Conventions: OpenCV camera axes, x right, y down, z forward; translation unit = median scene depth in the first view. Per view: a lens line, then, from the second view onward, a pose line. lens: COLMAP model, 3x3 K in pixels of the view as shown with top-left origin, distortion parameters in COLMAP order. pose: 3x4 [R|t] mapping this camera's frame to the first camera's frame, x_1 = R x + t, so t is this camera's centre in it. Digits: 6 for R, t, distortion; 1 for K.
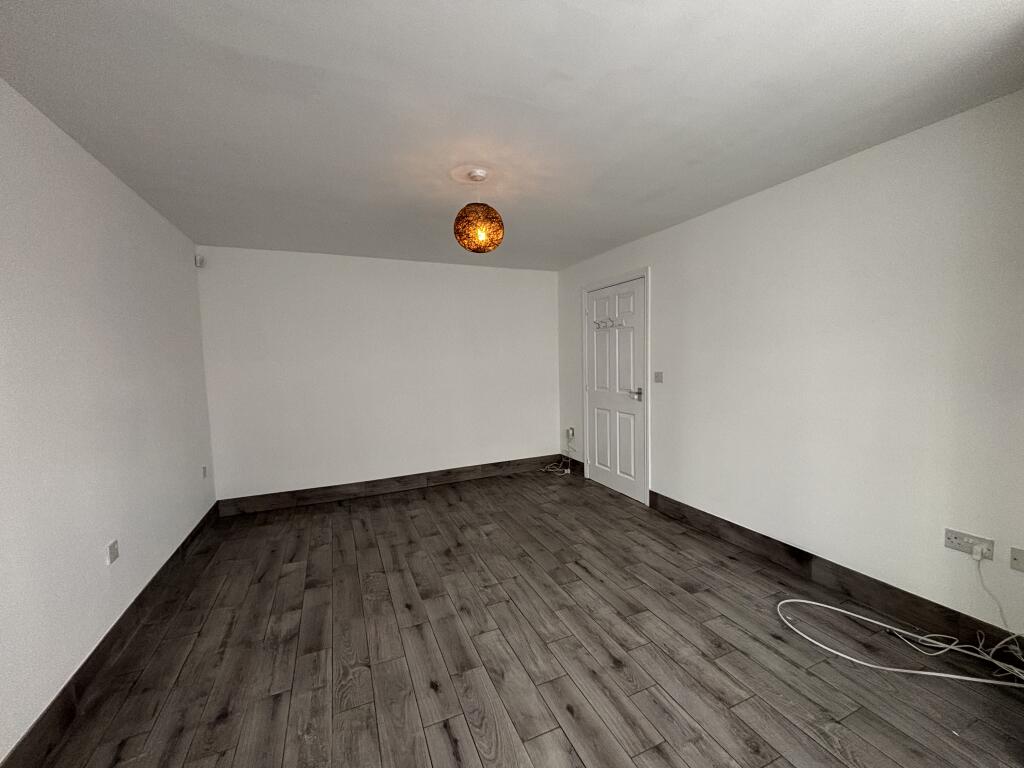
lens RADIAL K [[411.1, 0, 512.4], [0, 411.1, 385.1], [0, 0, 1]] dist [-0.001623, -0.000479]
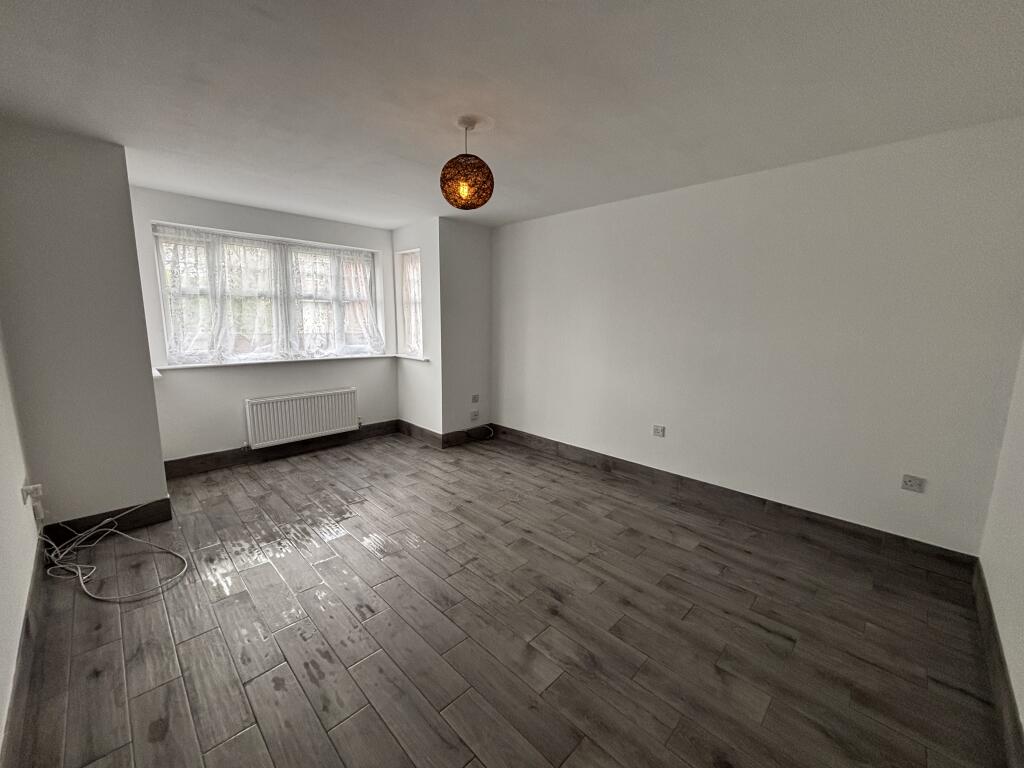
lens RADIAL K [[411.1, 0, 512.4], [0, 411.1, 385.1], [0, 0, 1]] dist [-0.001623, -0.000479]
pose [[-0.929569, 0.071794, -0.361590, 0.169877], [-0.015697, 0.972255, 0.233396, -0.136733], [0.368314, 0.222634, -0.902651, 1.747646]]
